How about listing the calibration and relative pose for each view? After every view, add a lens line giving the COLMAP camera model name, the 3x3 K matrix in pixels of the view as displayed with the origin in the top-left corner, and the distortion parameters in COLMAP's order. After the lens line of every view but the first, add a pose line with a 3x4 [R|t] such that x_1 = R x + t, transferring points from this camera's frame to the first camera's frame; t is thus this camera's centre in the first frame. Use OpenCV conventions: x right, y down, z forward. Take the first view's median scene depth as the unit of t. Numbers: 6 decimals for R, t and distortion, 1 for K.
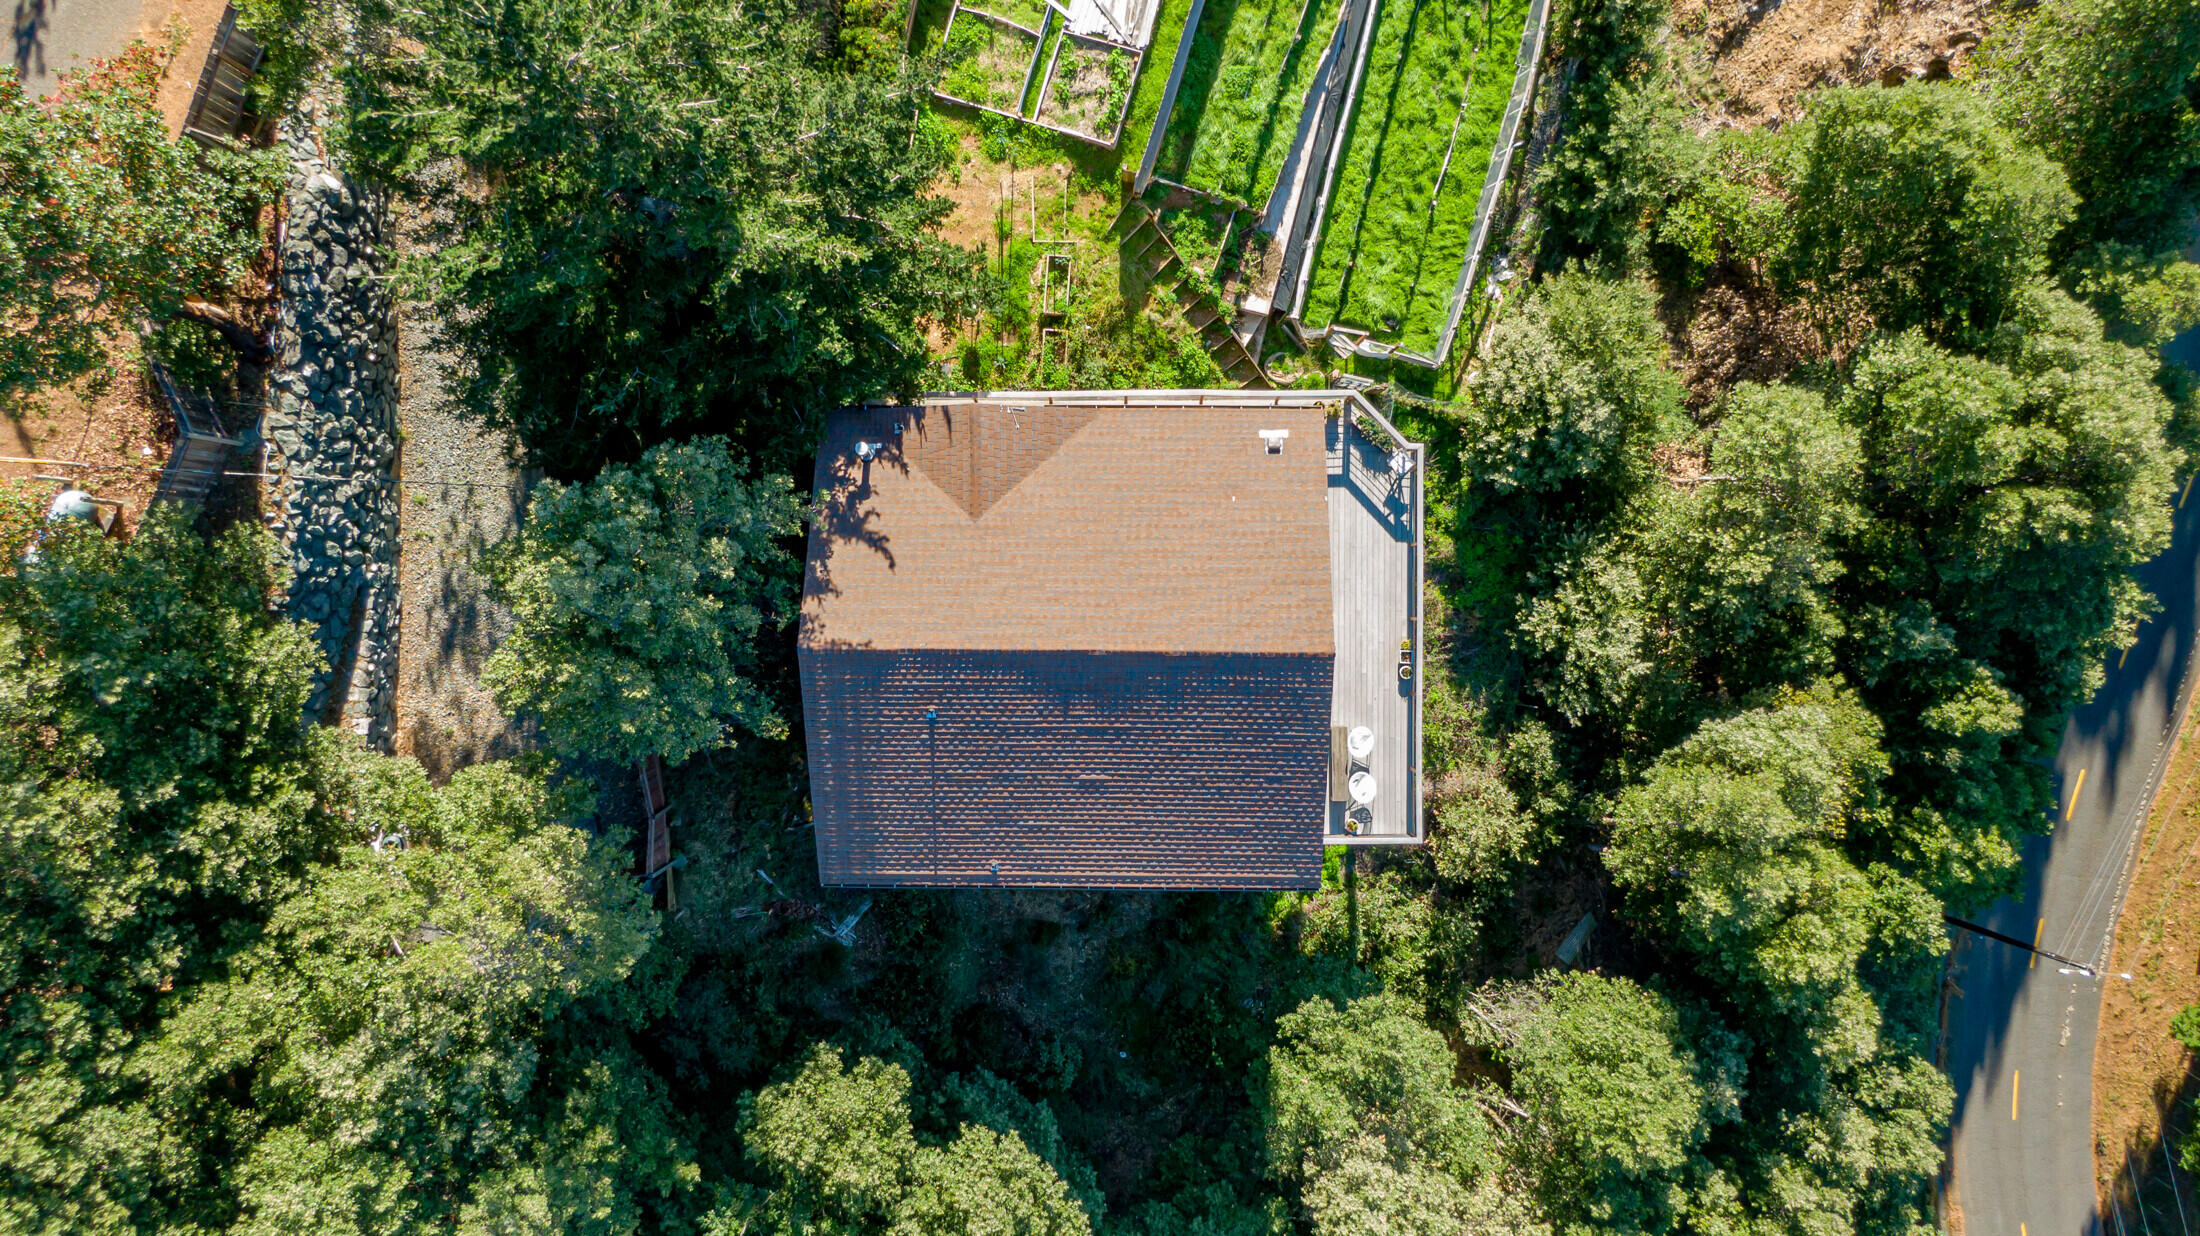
lens RADIAL K [[1555.3, 0, 1108.9], [0, 1555.3, 622.6], [0, 0, 1]] dist [0.053120, -0.089773]
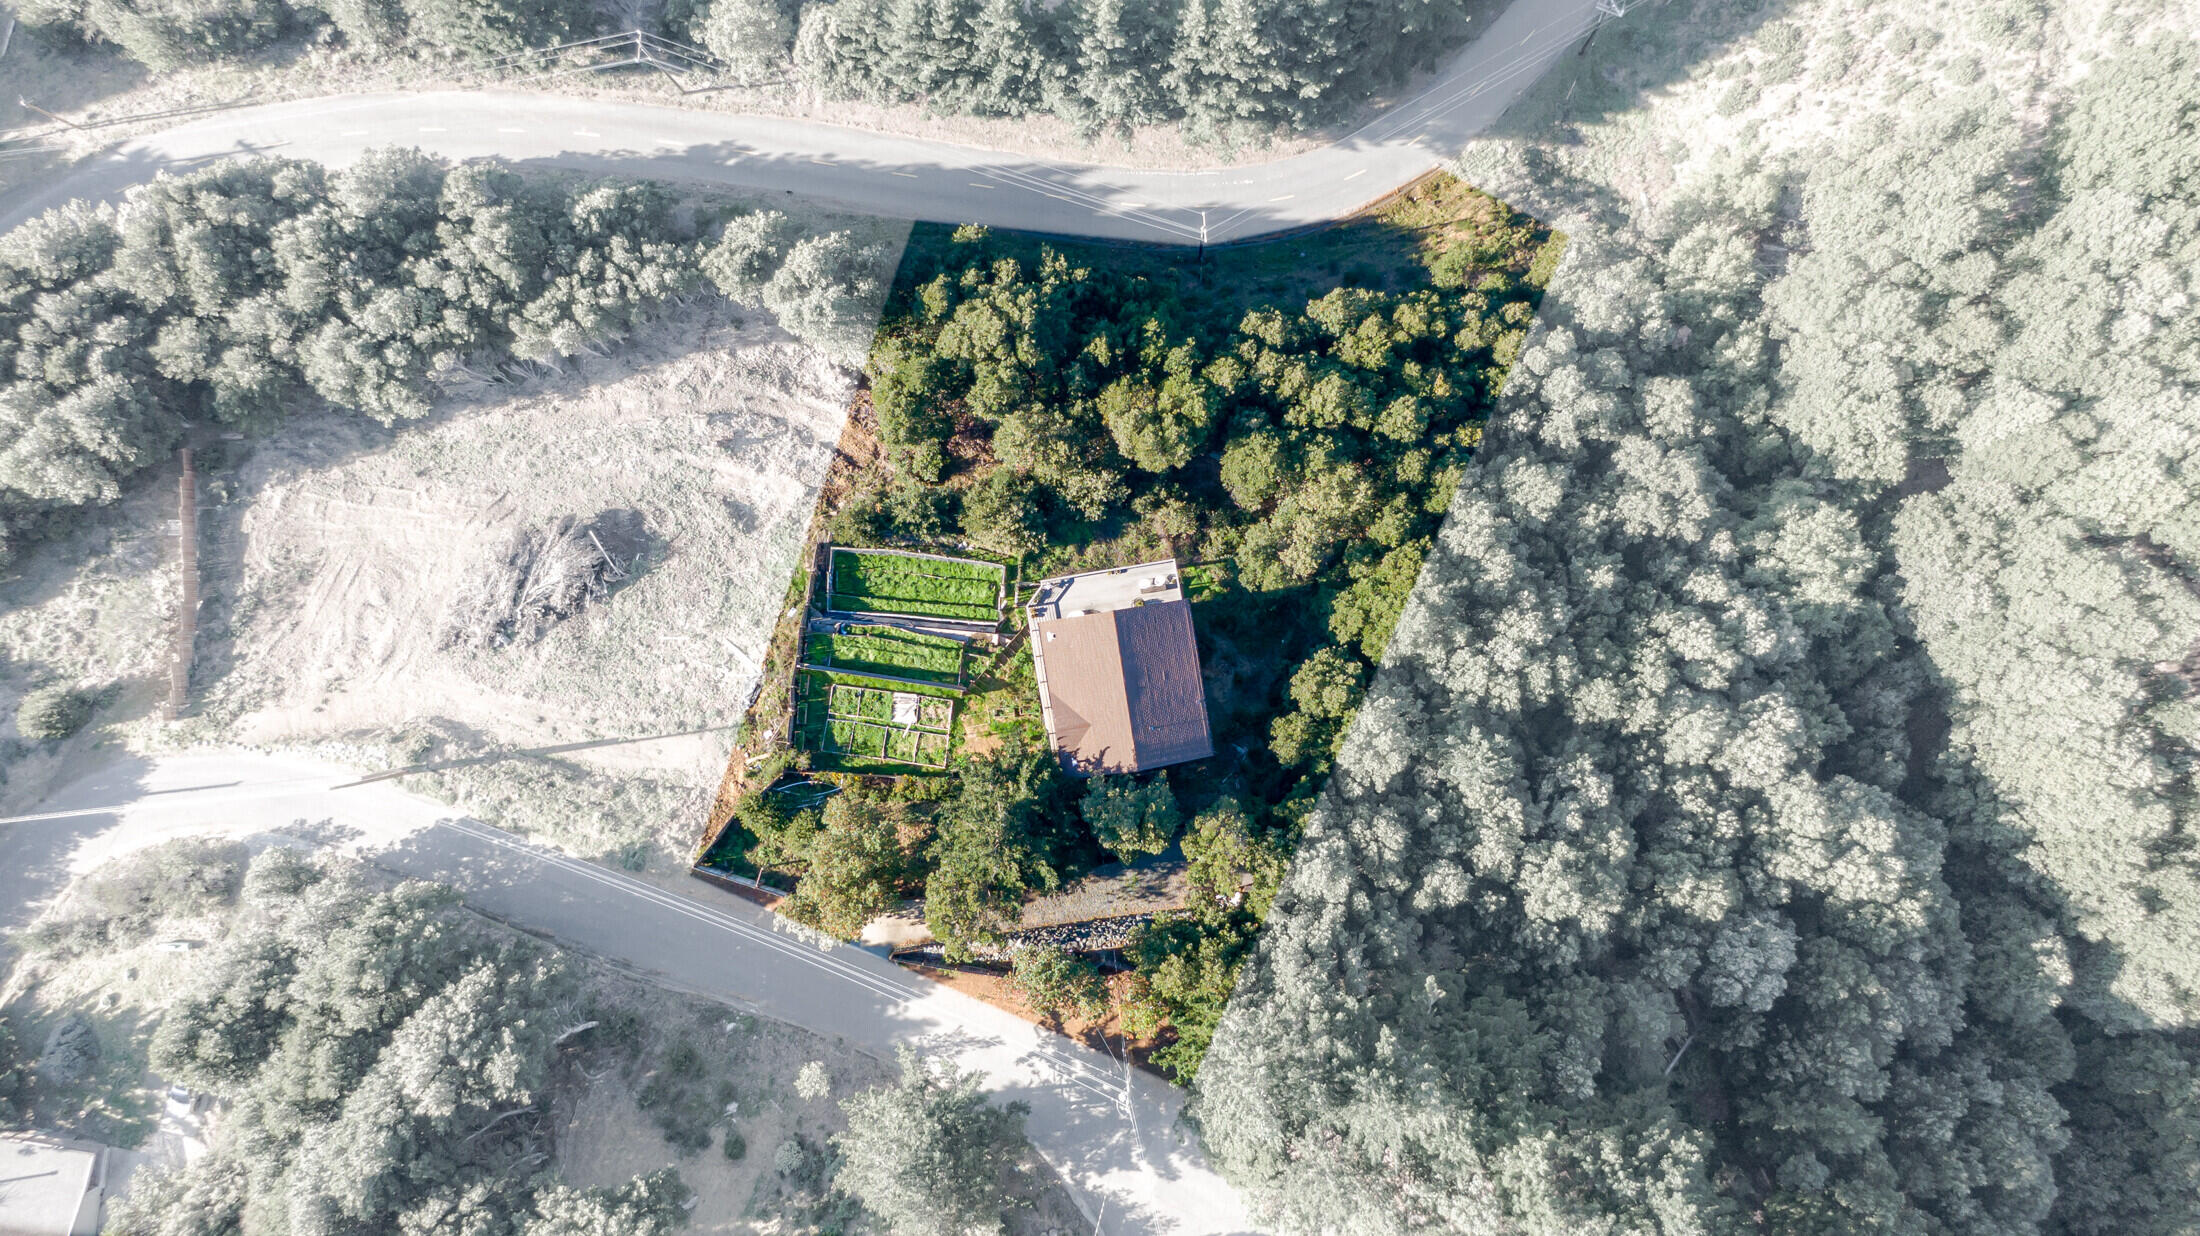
lens RADIAL K [[1555.3, 0, 1108.9], [0, 1555.3, 622.6], [0, 0, 1]] dist [0.053120, -0.089773]
pose [[-0.161960, -0.986773, 0.006889, 0.073659], [0.986129, -0.162103, -0.035659, 0.093650], [0.036304, 0.001018, 0.999340, -1.727238]]
